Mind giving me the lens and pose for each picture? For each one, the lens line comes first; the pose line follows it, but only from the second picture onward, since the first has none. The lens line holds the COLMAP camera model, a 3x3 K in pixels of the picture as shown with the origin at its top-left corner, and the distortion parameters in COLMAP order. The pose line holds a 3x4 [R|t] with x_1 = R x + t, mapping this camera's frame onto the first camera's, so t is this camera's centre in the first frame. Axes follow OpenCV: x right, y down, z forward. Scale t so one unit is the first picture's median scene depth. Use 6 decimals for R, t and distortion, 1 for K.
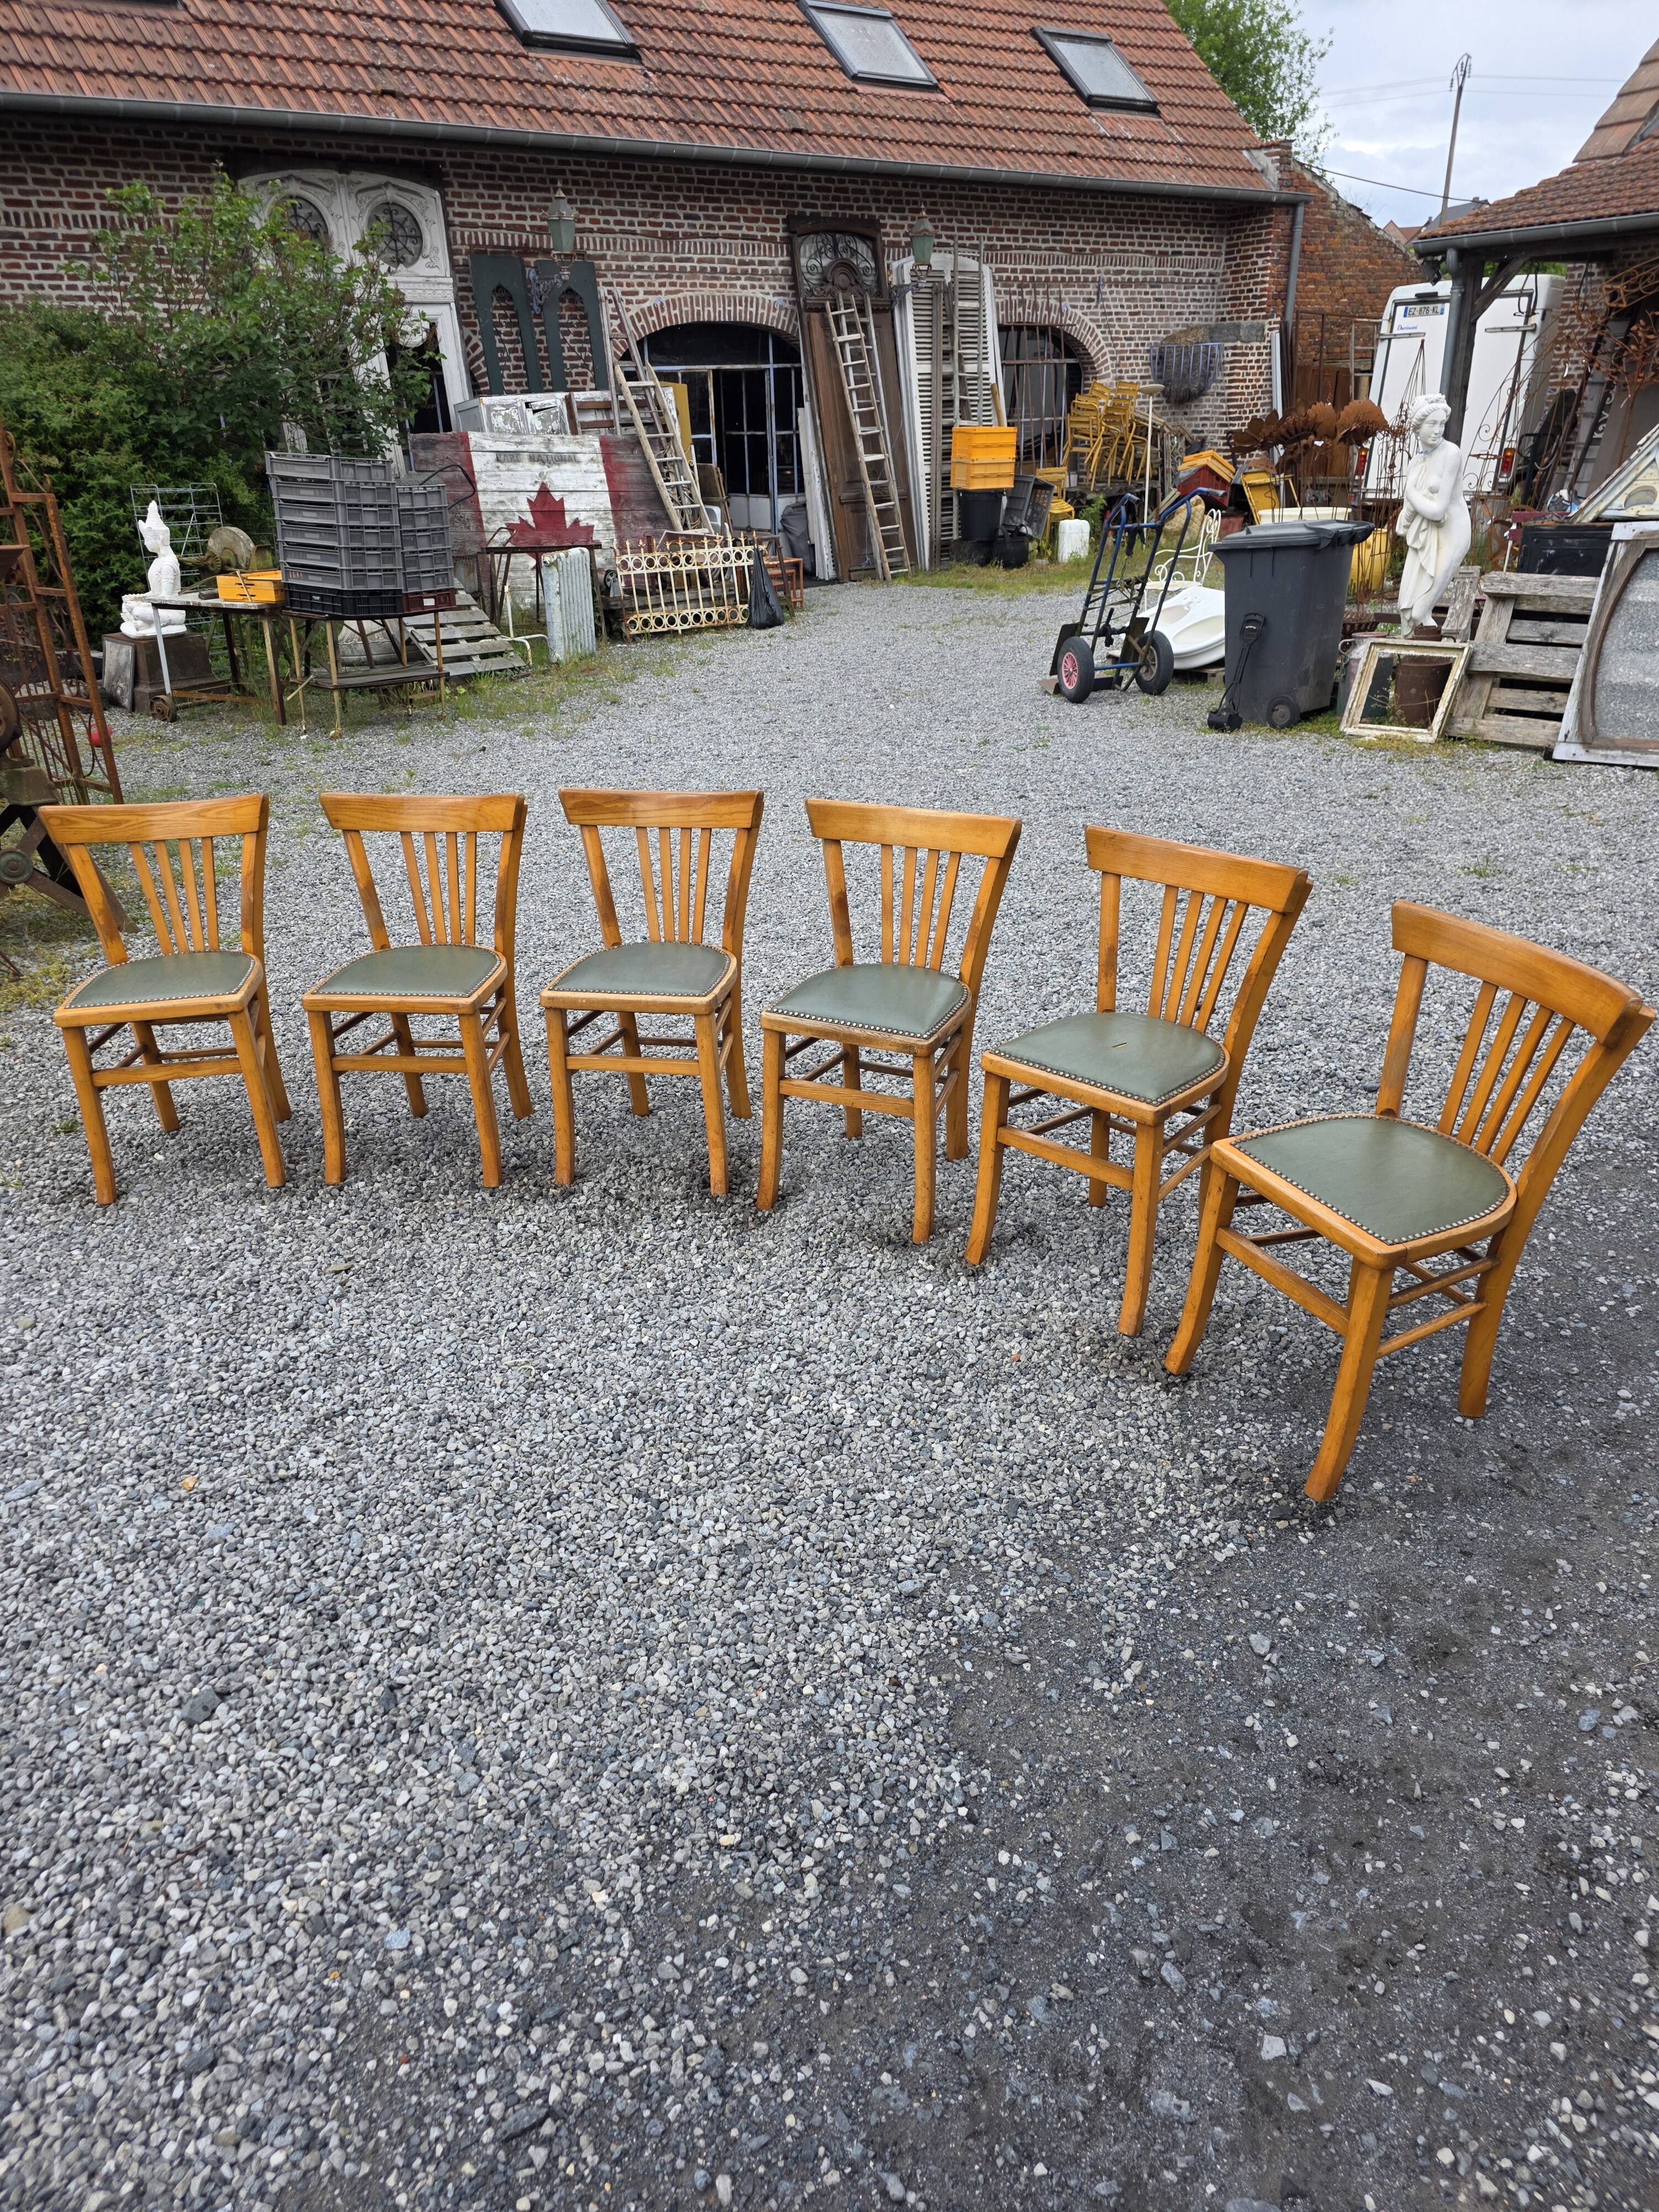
lens RADIAL K [[1476.4, 0, 814.2], [0, 1476.4, 1117.2], [0, 0, 1]] dist [0.044482, -0.031243]
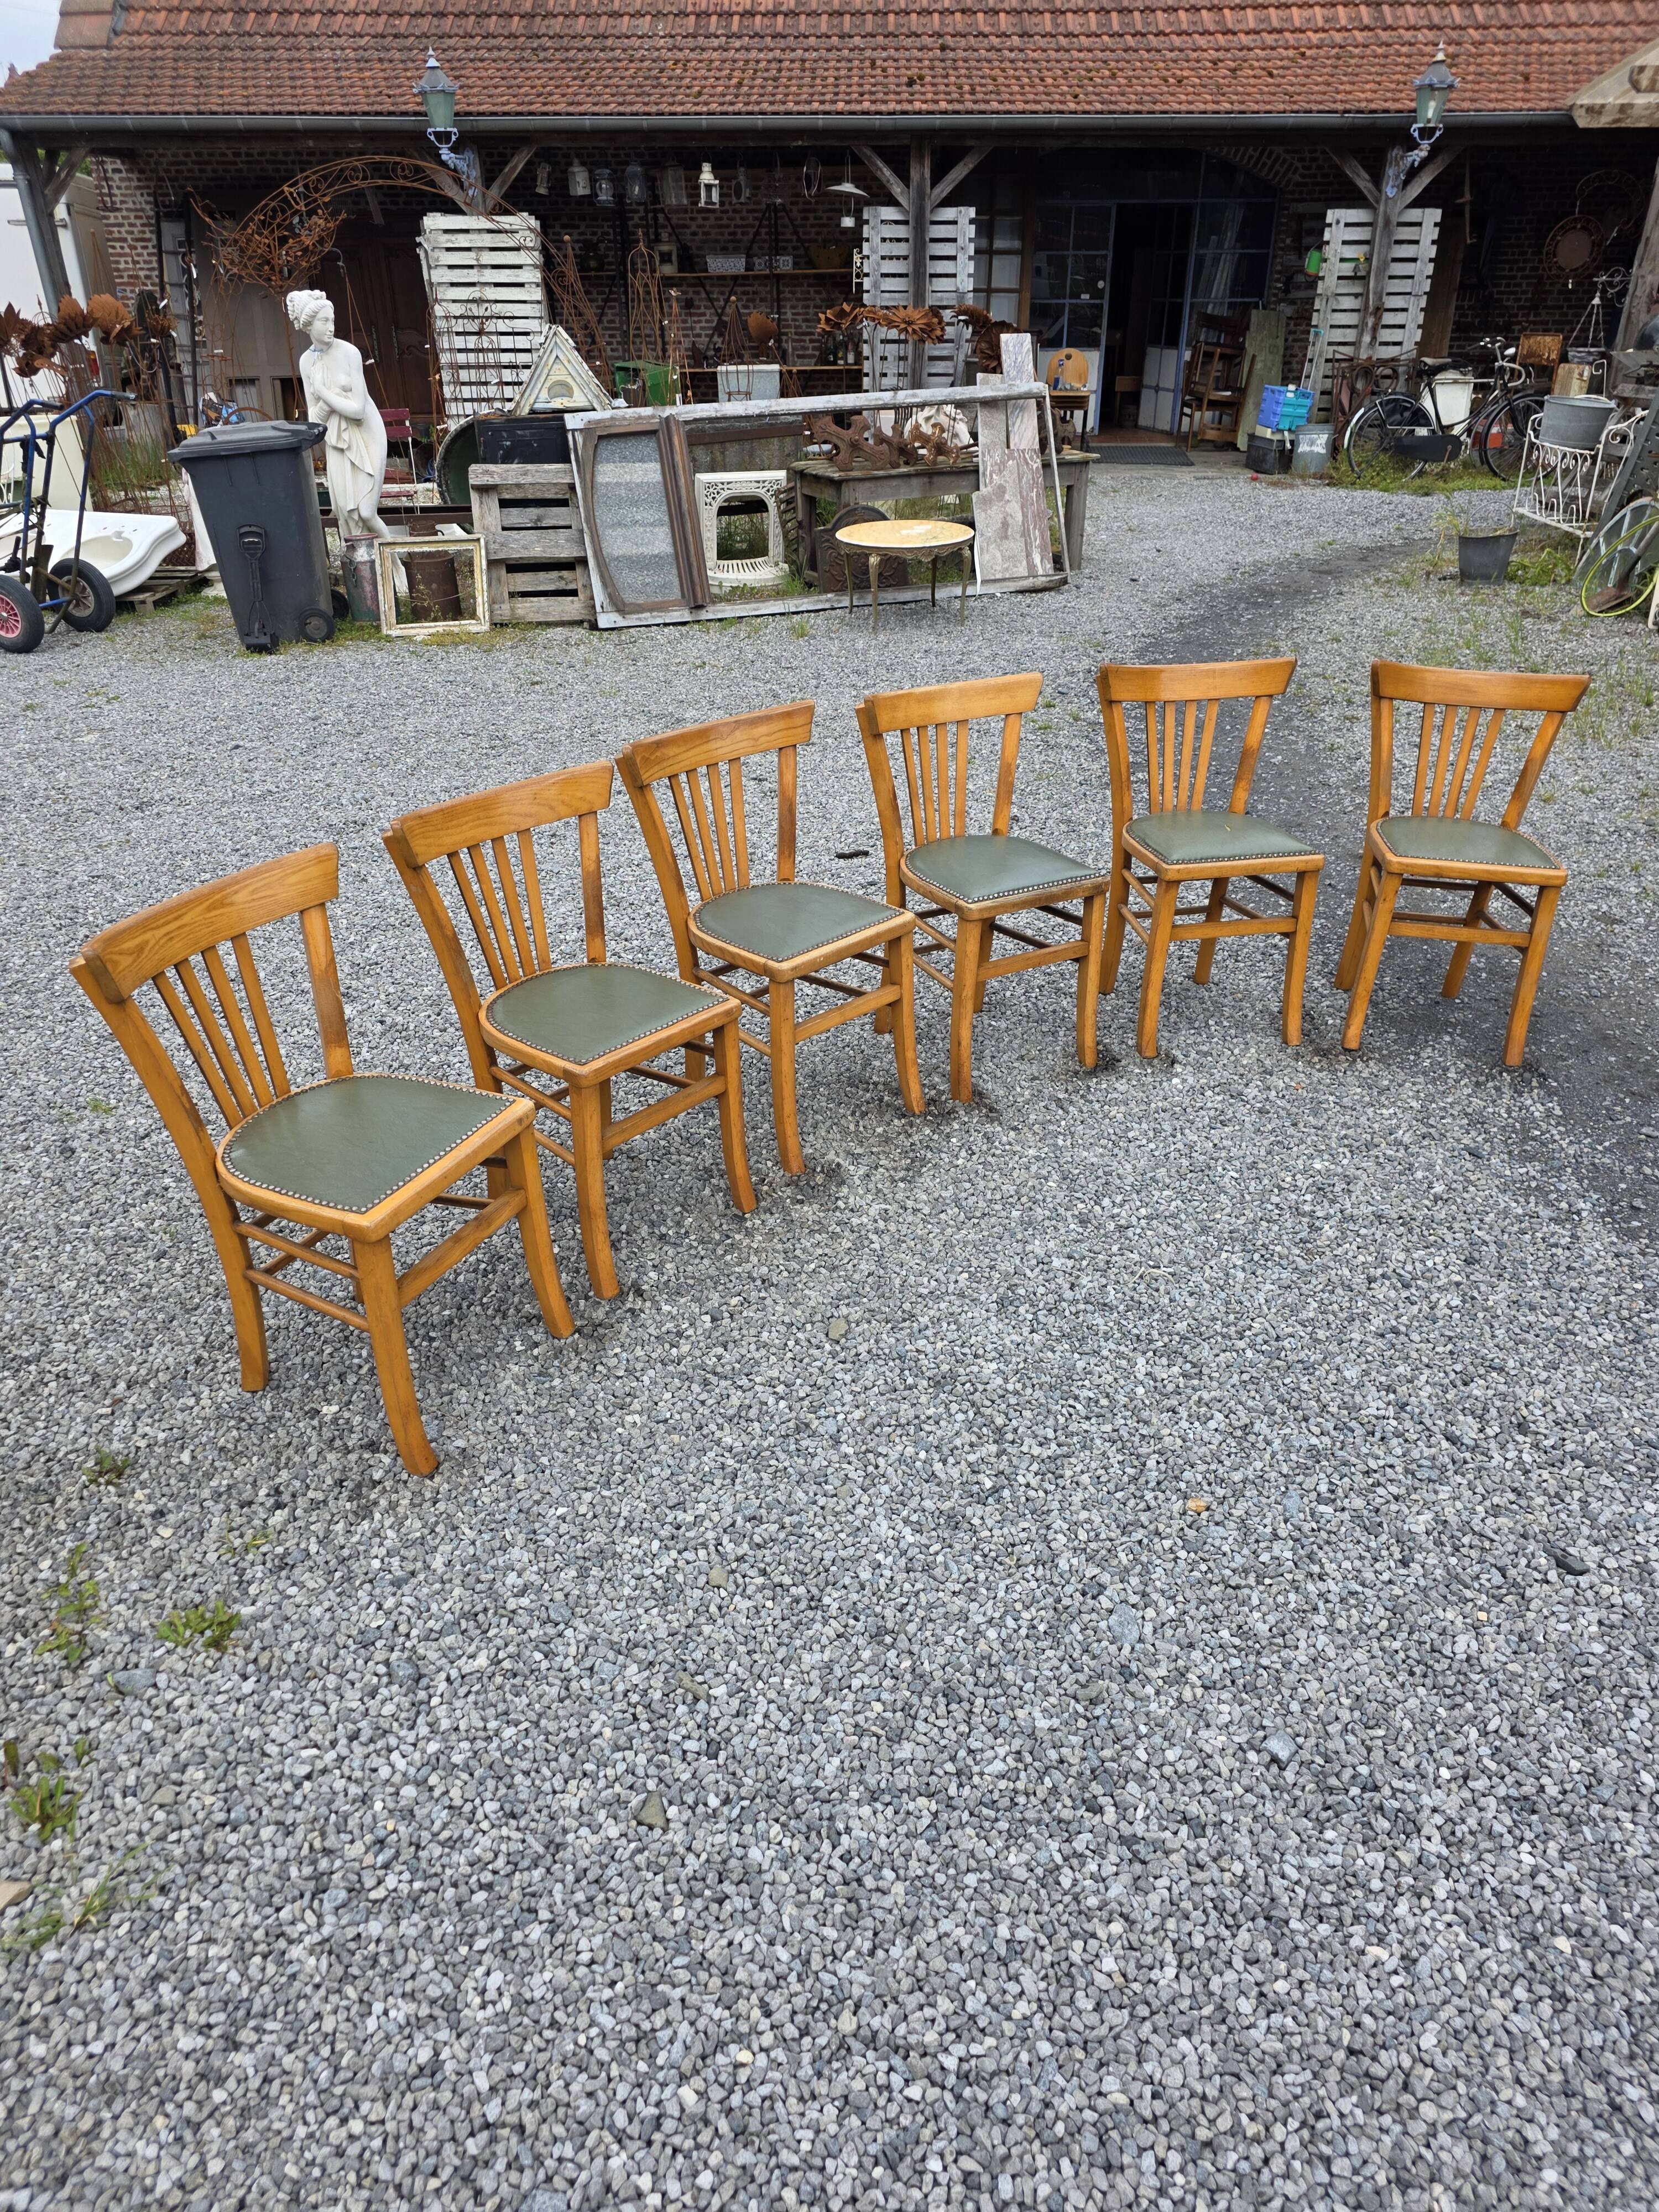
lens RADIAL K [[1476.4, 0, 832.1], [0, 1476.4, 1111.2], [0, 0, 1]] dist [0.044482, -0.031243]
pose [[0.566871, -0.379629, 0.731122, -0.303522], [0.344860, 0.915341, 0.207898, -0.063899], [-0.748150, 0.134284, 0.649799, 0.151059]]
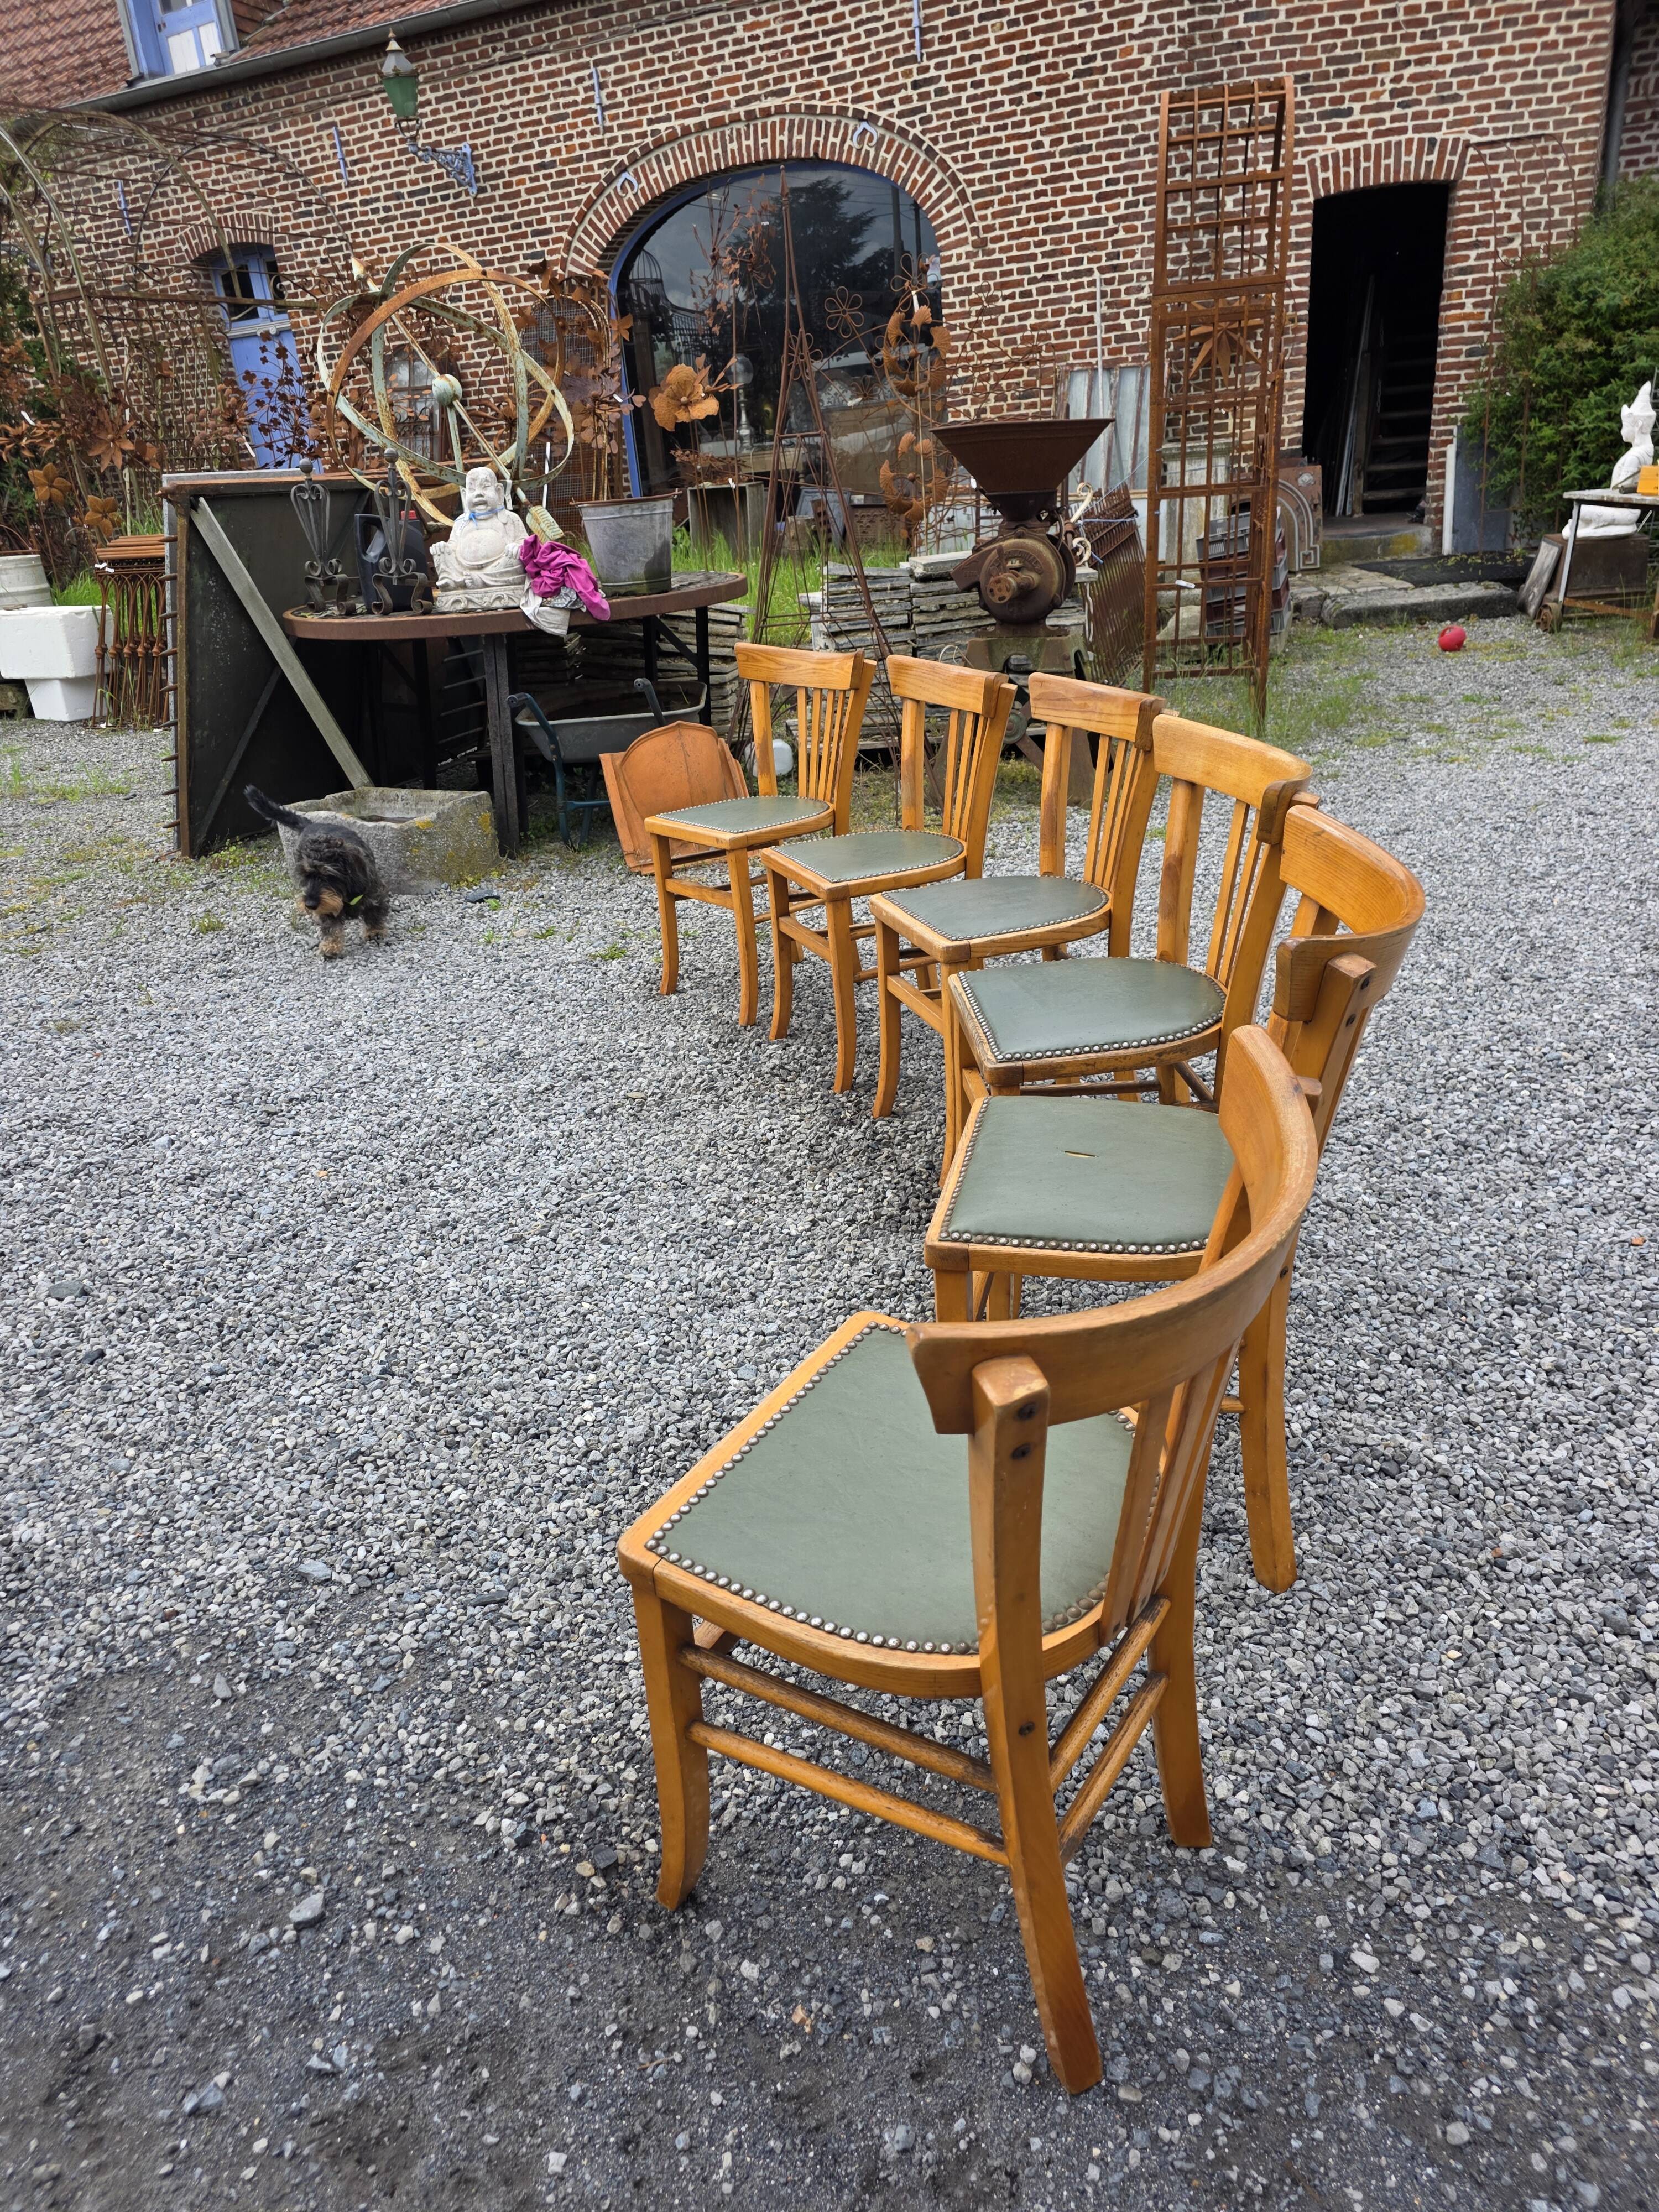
lens RADIAL K [[1476.4, 0, 809.9], [0, 1476.4, 1118.1], [0, 0, 1]] dist [0.044482, -0.031243]
pose [[0.478426, 0.346666, -0.806803, 0.201925], [-0.308216, 0.926615, 0.215377, -0.050486], [0.822260, 0.145628, 0.550164, 0.179854]]
